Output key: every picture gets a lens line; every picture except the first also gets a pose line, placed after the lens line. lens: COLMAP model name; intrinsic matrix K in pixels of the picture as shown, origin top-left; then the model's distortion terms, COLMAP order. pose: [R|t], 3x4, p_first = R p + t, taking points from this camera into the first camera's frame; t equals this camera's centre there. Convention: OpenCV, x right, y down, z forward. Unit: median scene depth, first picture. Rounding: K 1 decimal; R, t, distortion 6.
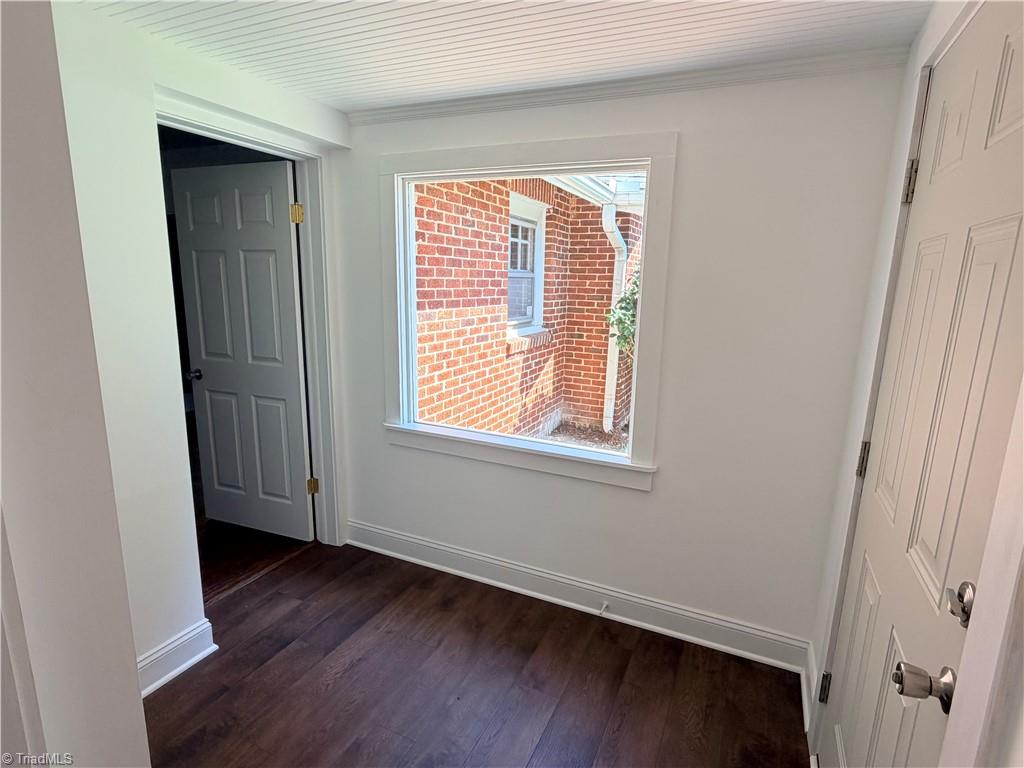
lens RADIAL K [[533.3, 0, 513.4], [0, 533.3, 387.7], [0, 0, 1]] dist [-0.000166, -0.000006]
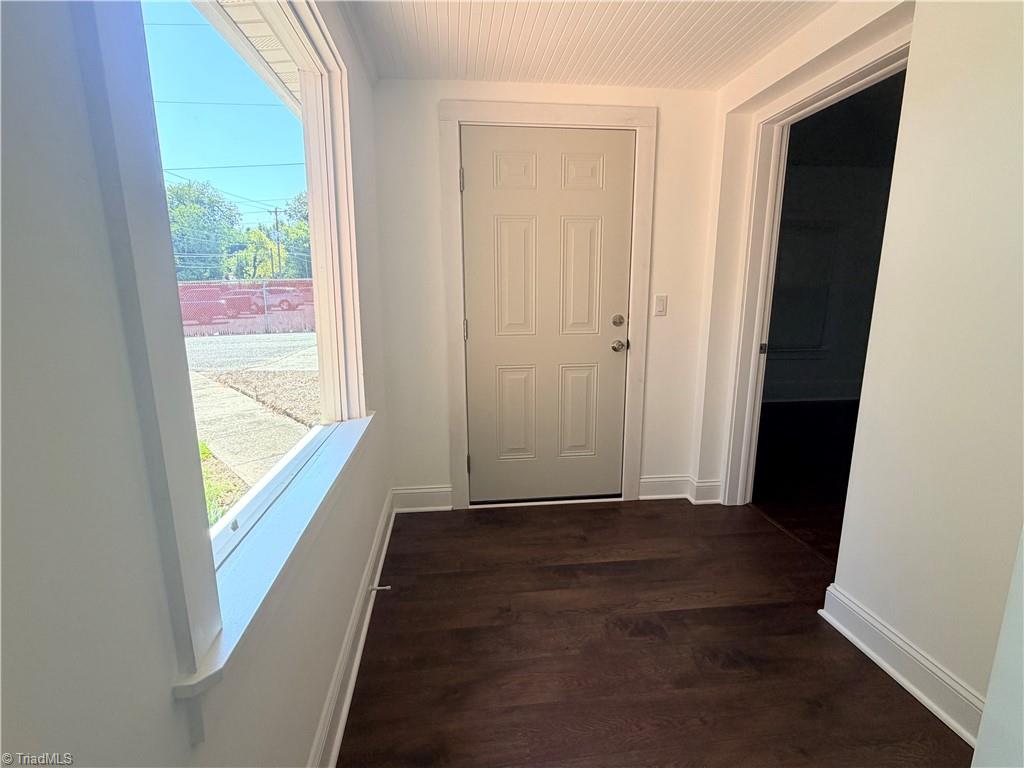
lens RADIAL K [[477.6, 0, 510.4], [0, 477.6, 382.3], [0, 0, 1]] dist [-0.001914, -0.000138]
pose [[-0.528798, -0.184785, 0.828388, -0.609764], [0.157292, 0.937770, 0.309591, -0.137109], [-0.834045, 0.294010, -0.466826, 1.218082]]
